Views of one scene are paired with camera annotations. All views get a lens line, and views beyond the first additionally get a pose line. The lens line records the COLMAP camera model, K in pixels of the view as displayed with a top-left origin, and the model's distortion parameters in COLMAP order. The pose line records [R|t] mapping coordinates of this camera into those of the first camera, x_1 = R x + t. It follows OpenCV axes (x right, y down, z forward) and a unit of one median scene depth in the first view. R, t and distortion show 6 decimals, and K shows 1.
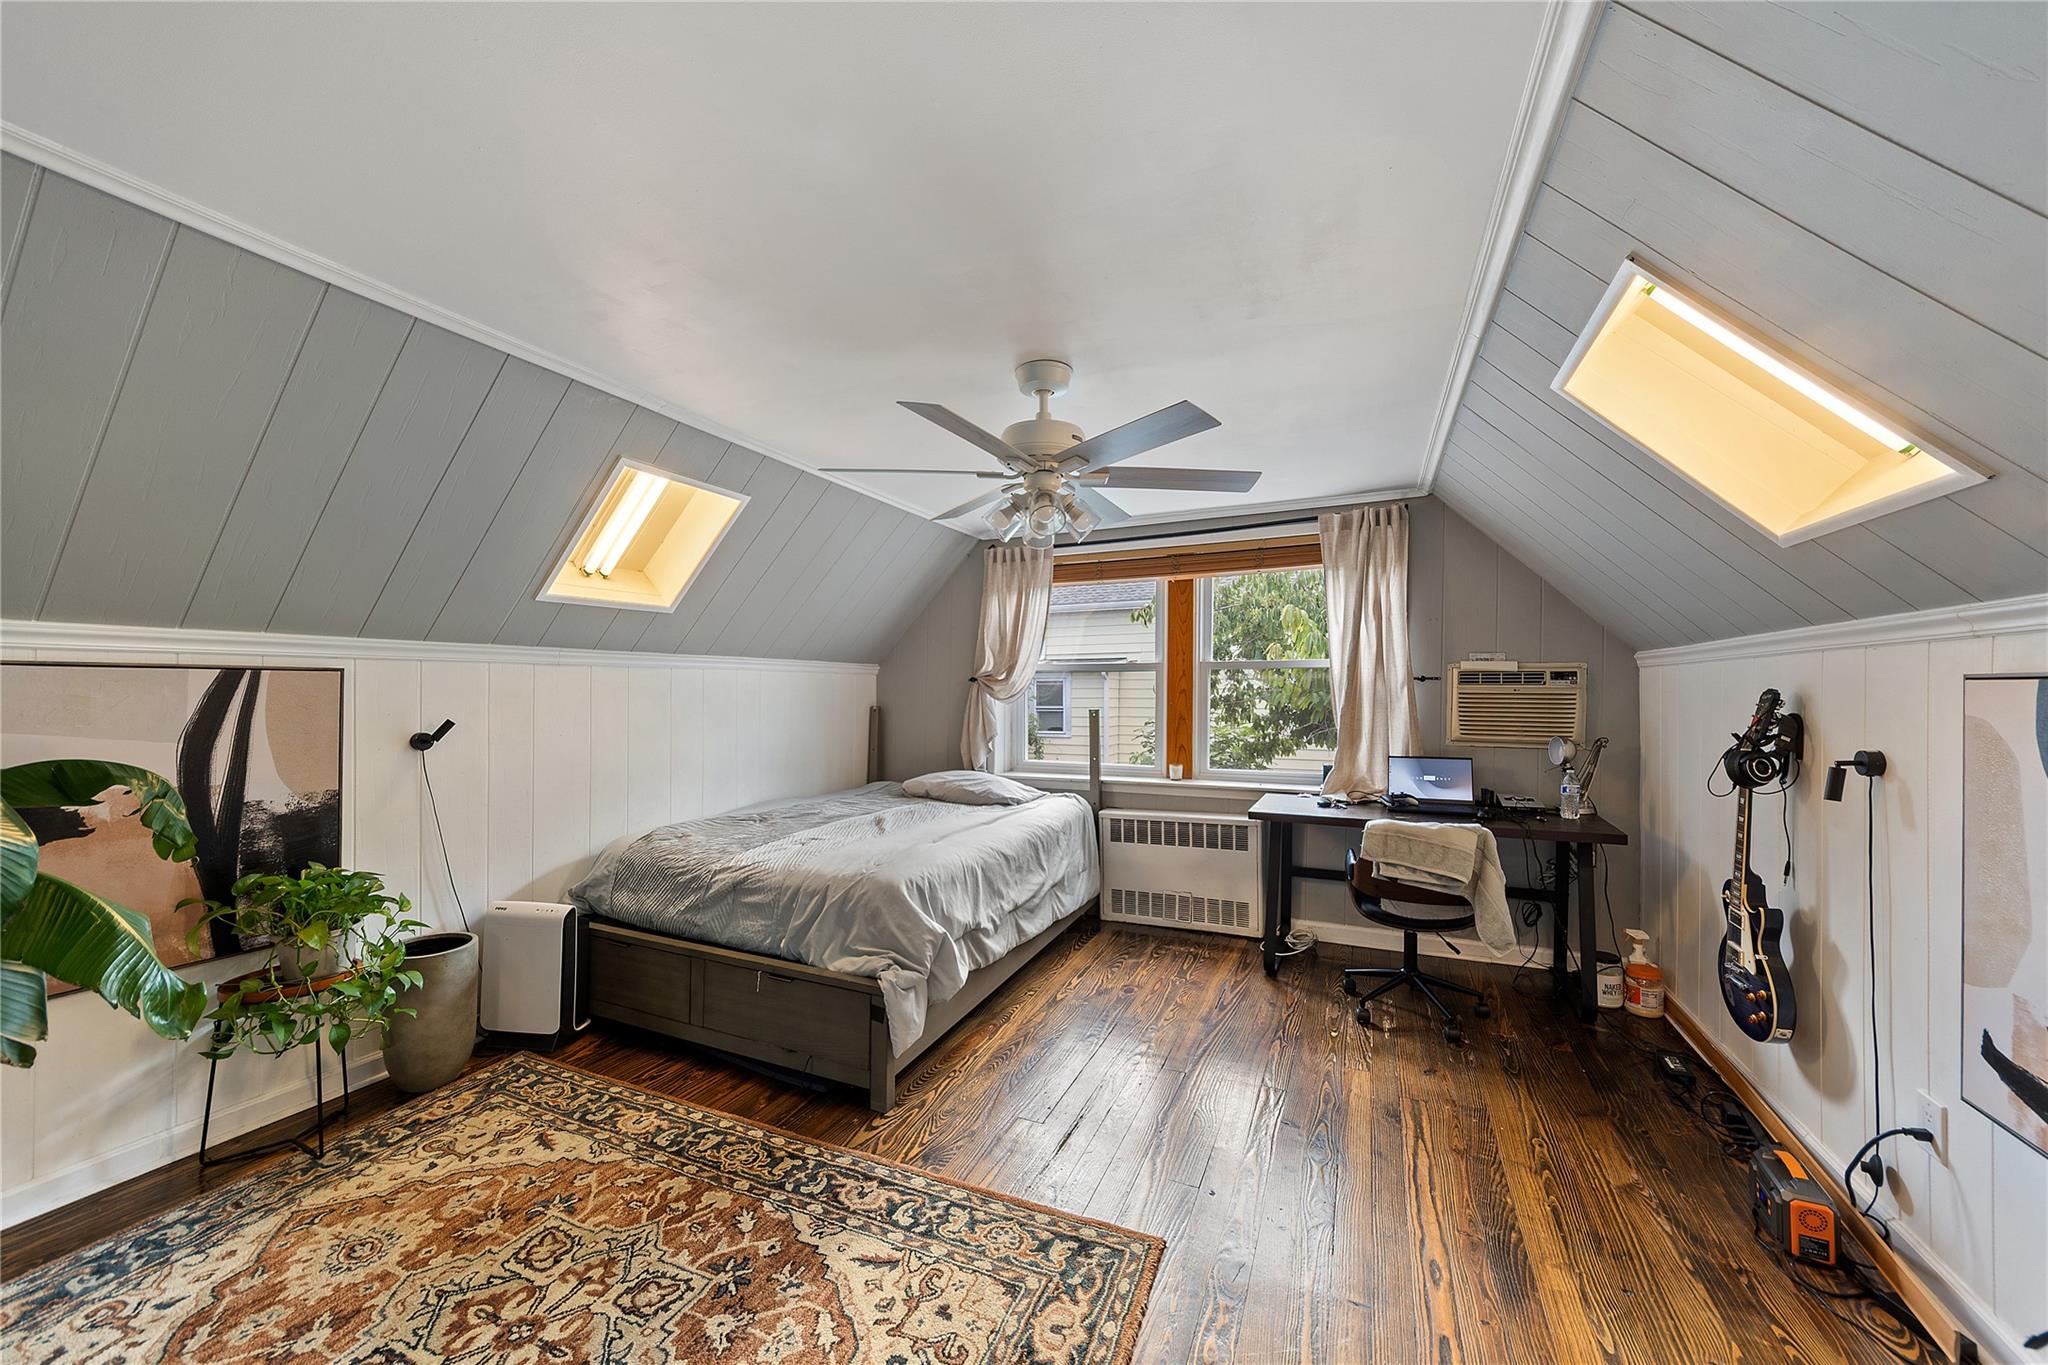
lens RADIAL K [[773.4, 0, 1025.9], [0, 773.4, 684.3], [0, 0, 1]] dist [-0.000406, -0.000465]
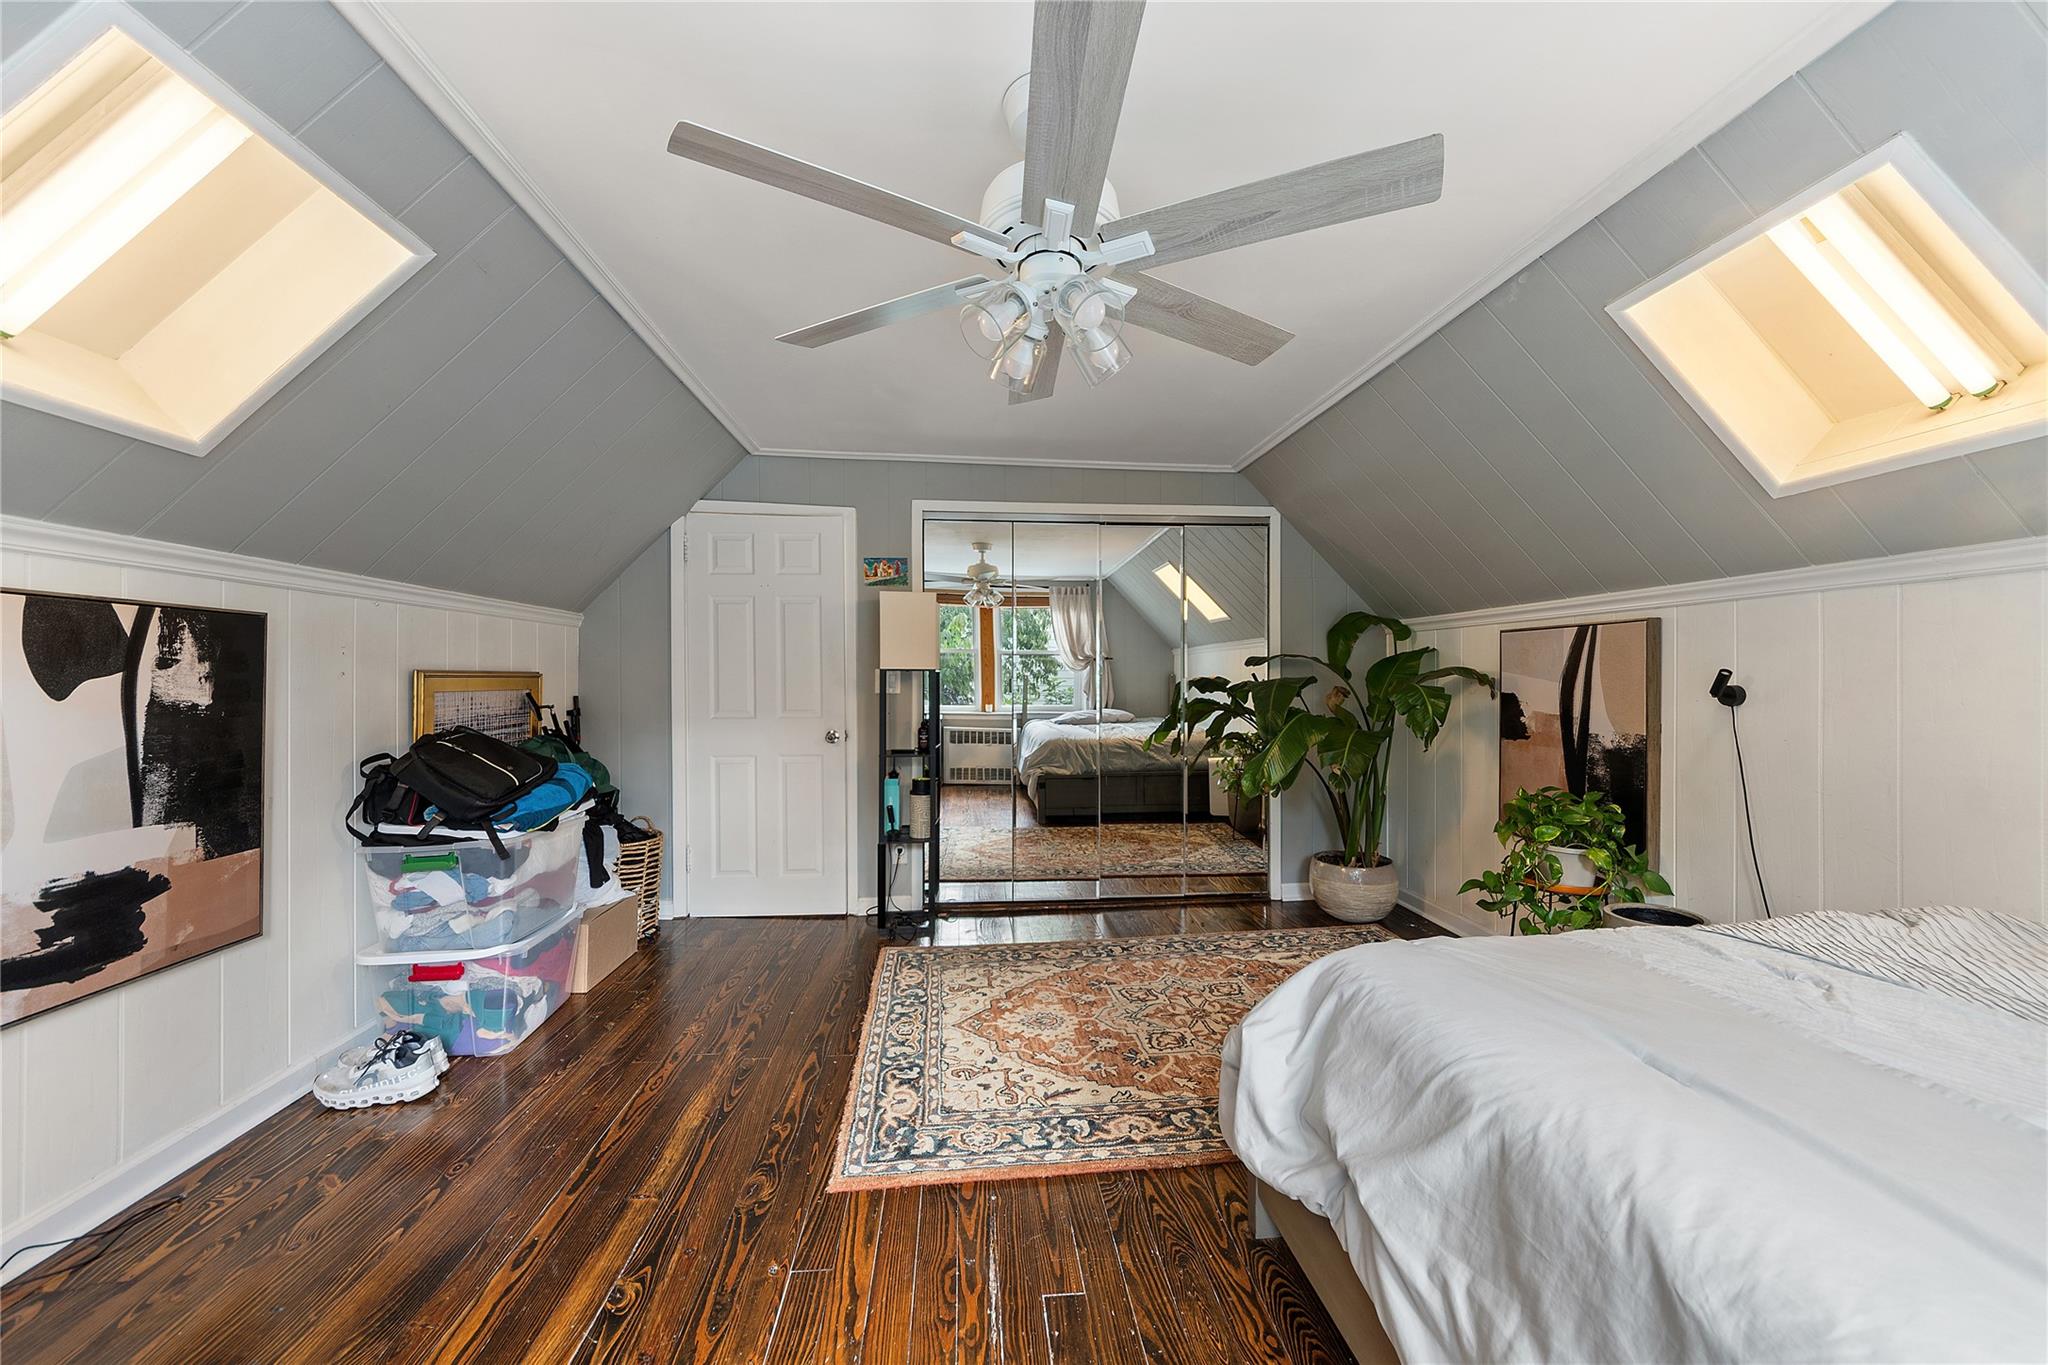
lens RADIAL K [[773.4, 0, 1033.3], [0, 773.4, 679.2], [0, 0, 1]] dist [-0.000406, -0.000465]
pose [[-0.875291, -0.002290, -0.483591, 0.431192], [0.000209, 0.999987, -0.005113, 0.088319], [0.483597, -0.004576, -0.875279, 2.002179]]
